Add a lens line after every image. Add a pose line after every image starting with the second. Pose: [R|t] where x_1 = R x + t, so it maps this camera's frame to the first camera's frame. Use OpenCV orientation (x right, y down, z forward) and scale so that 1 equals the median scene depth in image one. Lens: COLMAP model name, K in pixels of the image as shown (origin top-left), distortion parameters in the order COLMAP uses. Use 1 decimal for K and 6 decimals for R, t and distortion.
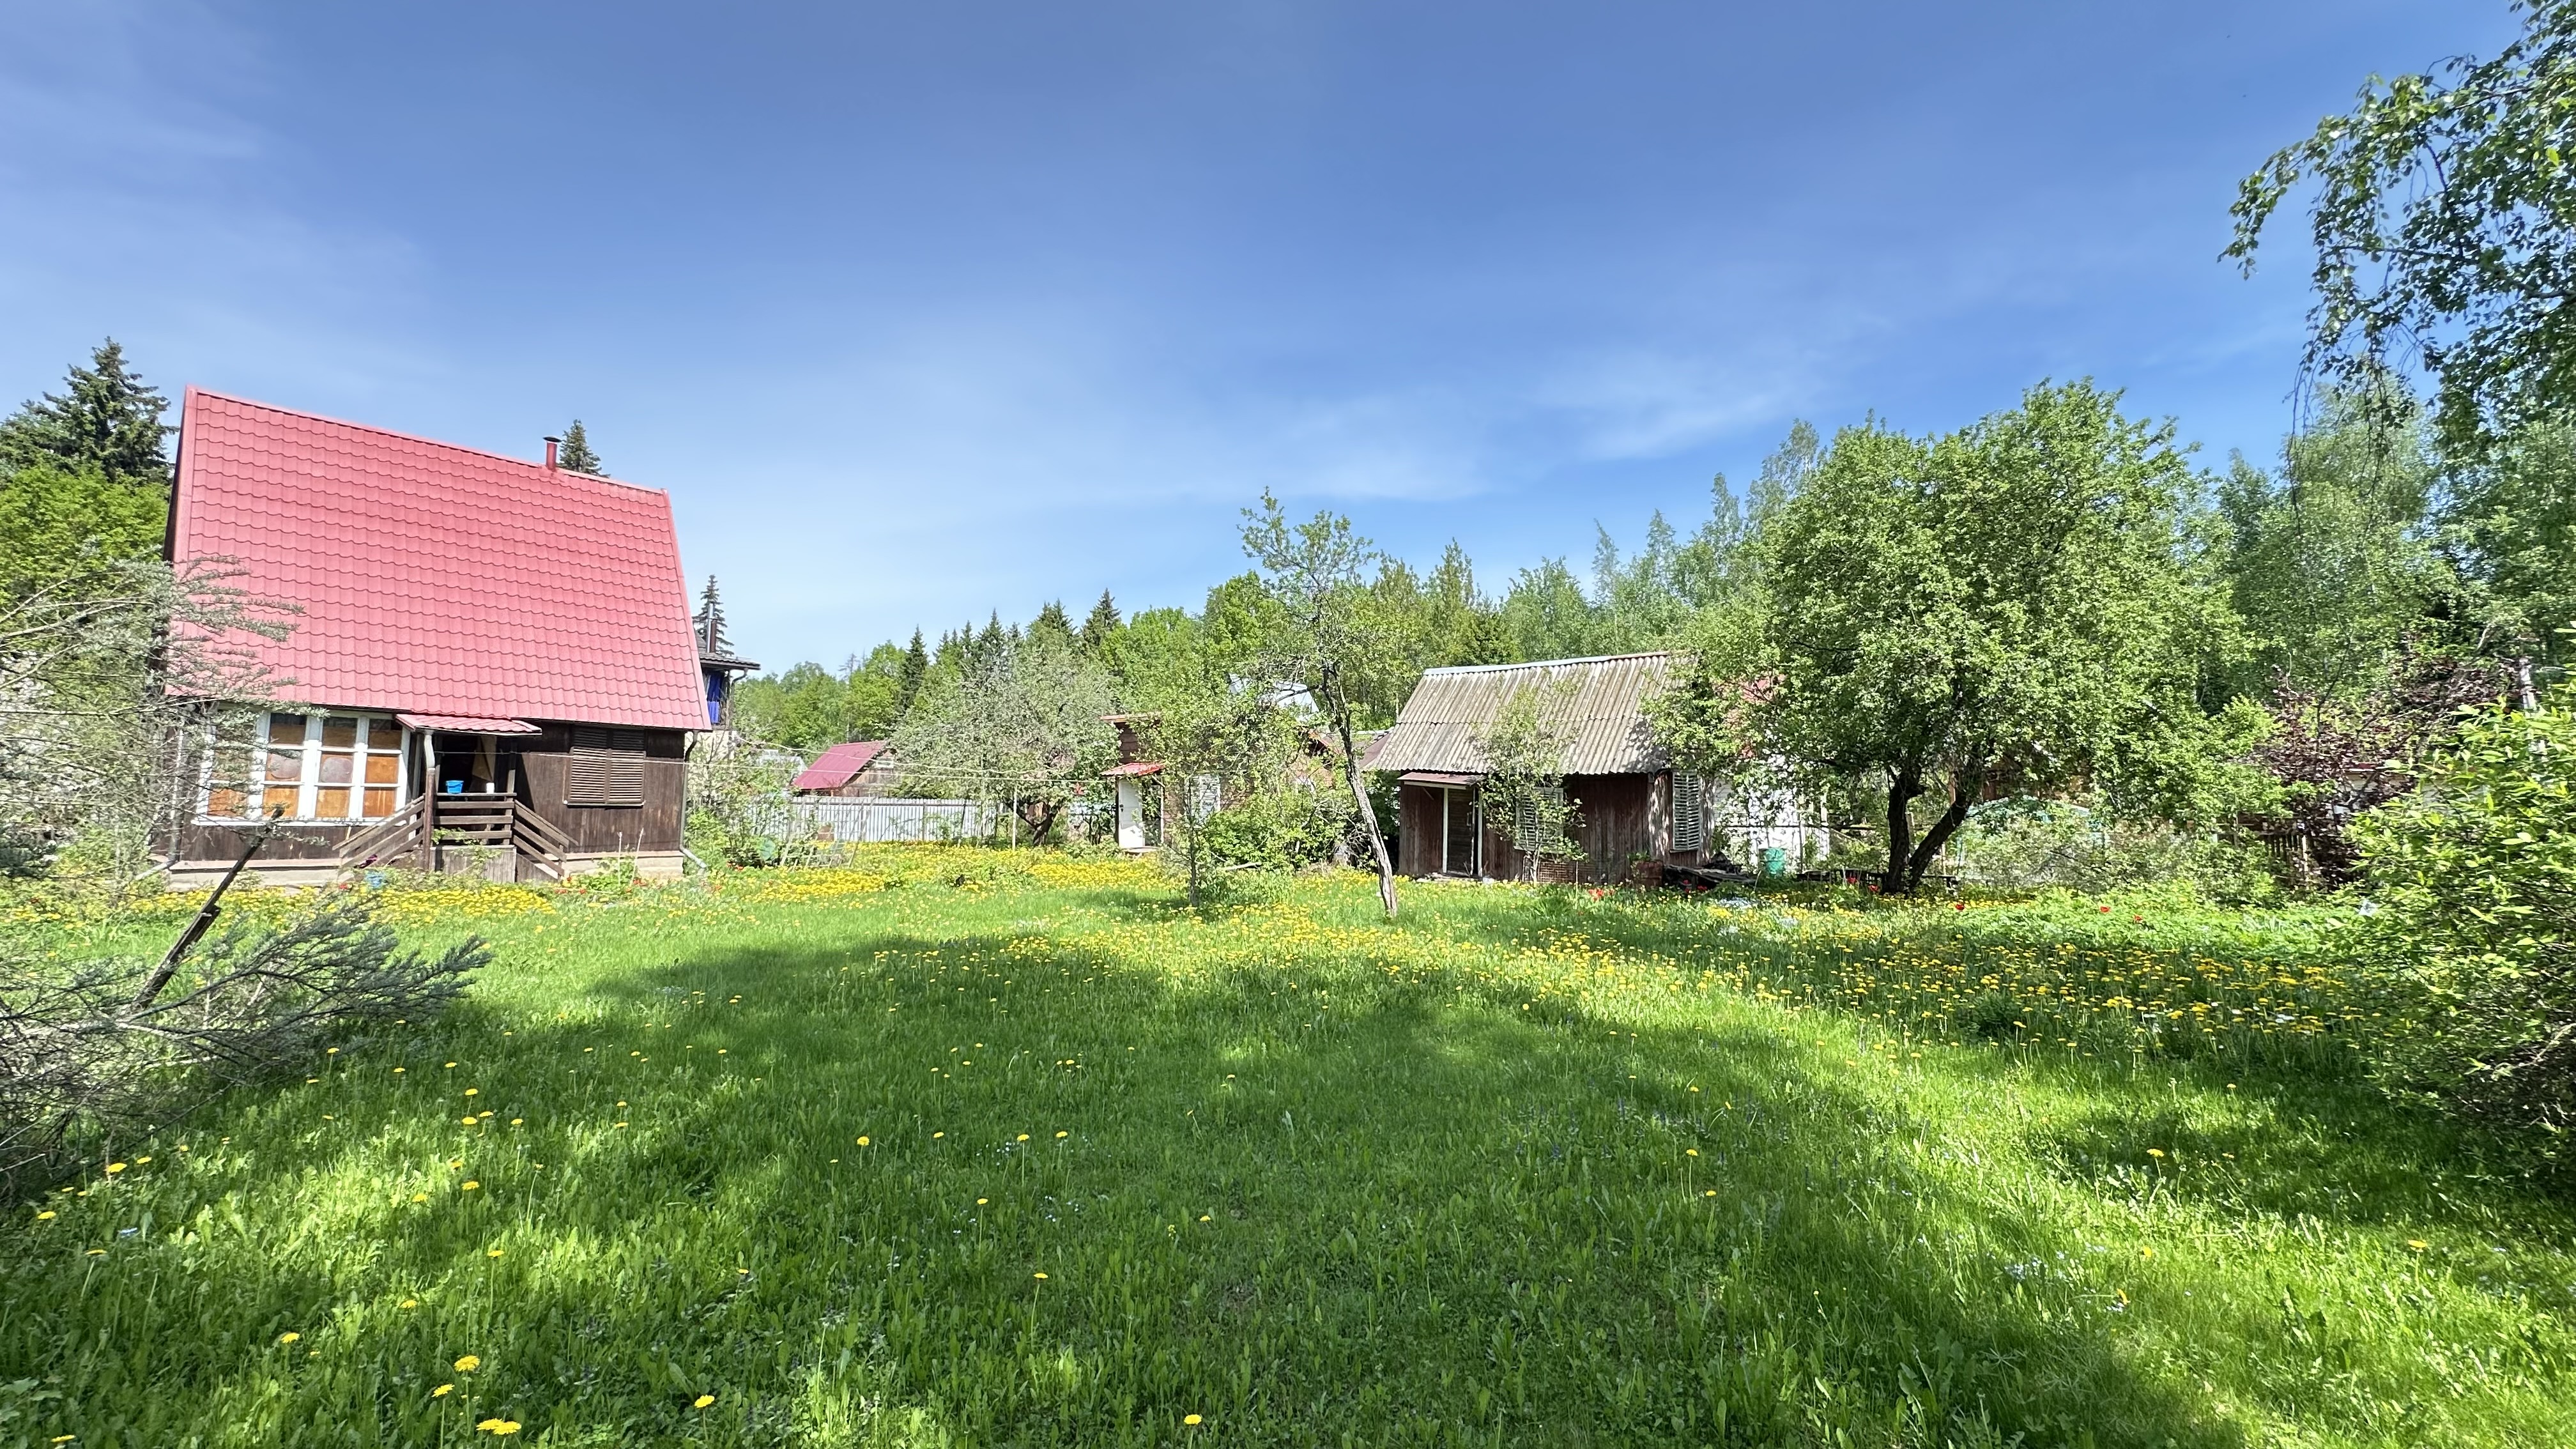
lens RADIAL K [[1020.0, 0, 1290.2], [0, 1020.0, 722.2], [0, 0, 1]] dist [-0.003252, 0.000916]
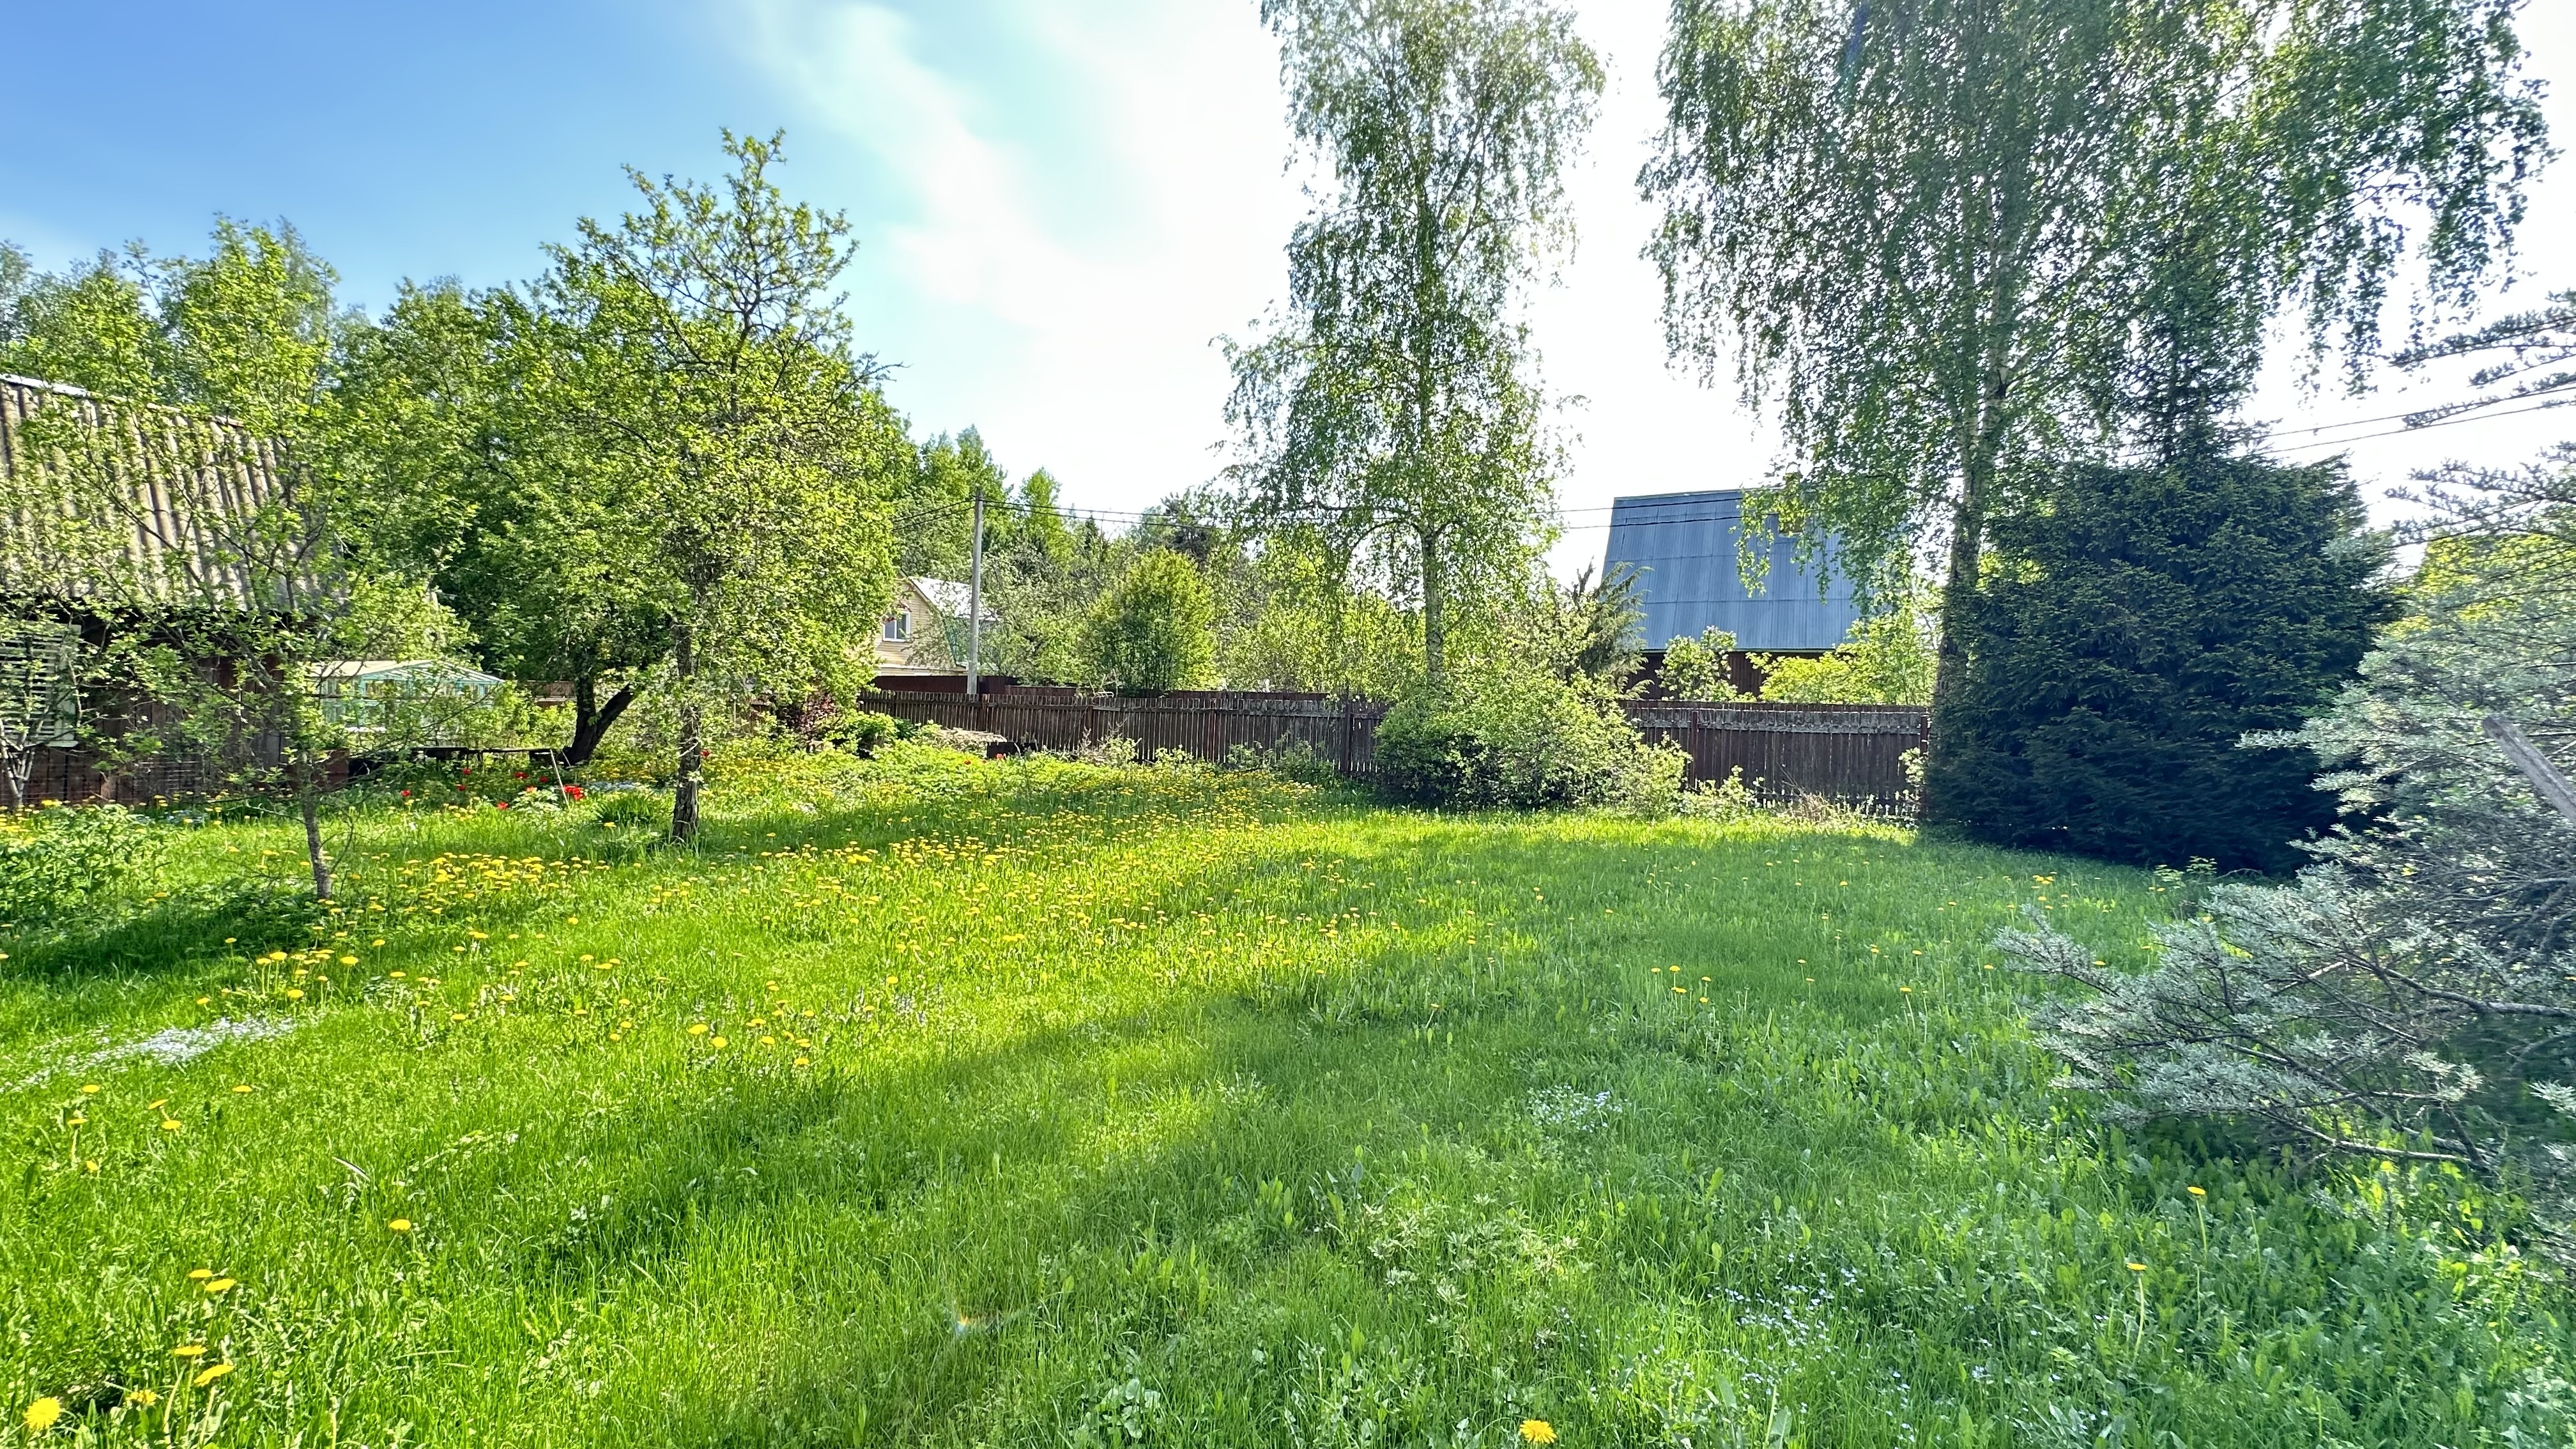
lens RADIAL K [[1020.0, 0, 1286.9], [0, 1020.0, 724.4], [0, 0, 1]] dist [-0.003252, 0.000916]
pose [[-0.210754, -0.026503, 0.977180, -0.588713], [-0.116363, 0.993205, 0.001841, 0.061456], [-0.970589, -0.113320, -0.212406, 0.742937]]
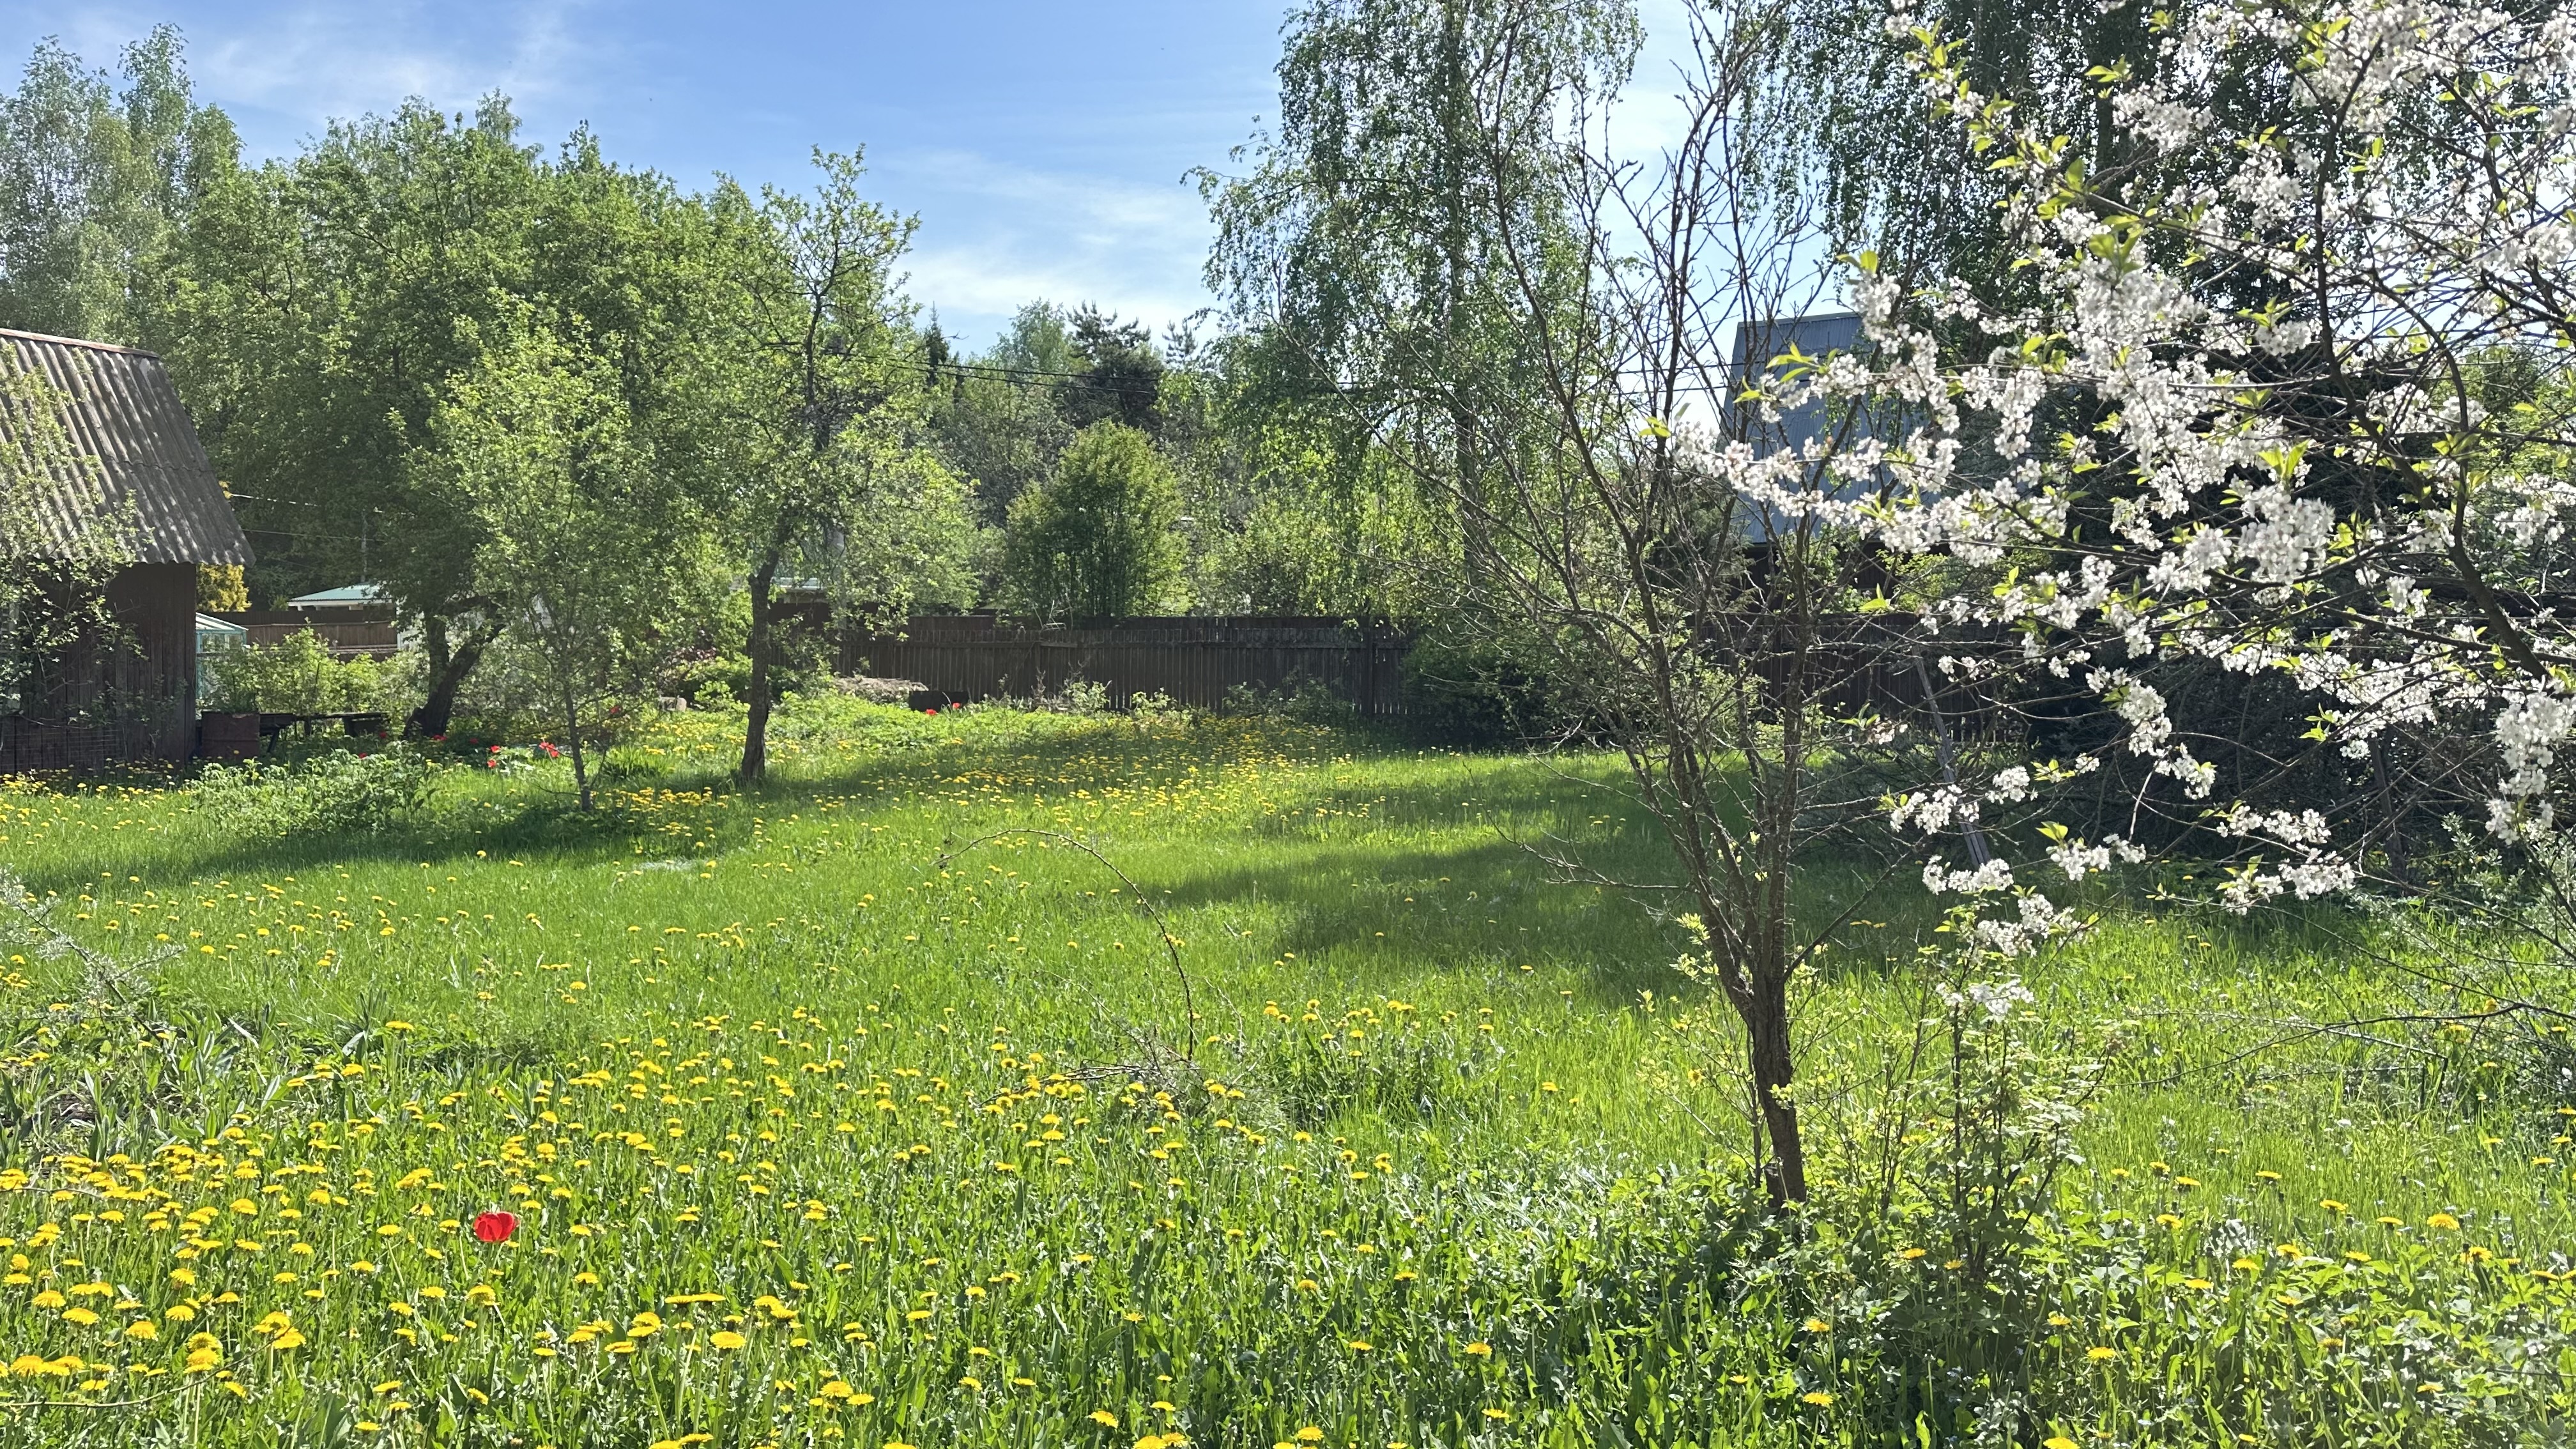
lens RADIAL K [[1789.2, 0, 1313.4], [0, 1789.2, 729.2], [0, 0, 1]] dist [0.083627, -0.105233]
pose [[-0.240179, -0.056107, 0.969106, -1.153891], [-0.087414, 0.995522, 0.035973, 0.069479], [-0.966785, -0.076073, -0.244008, 0.903691]]
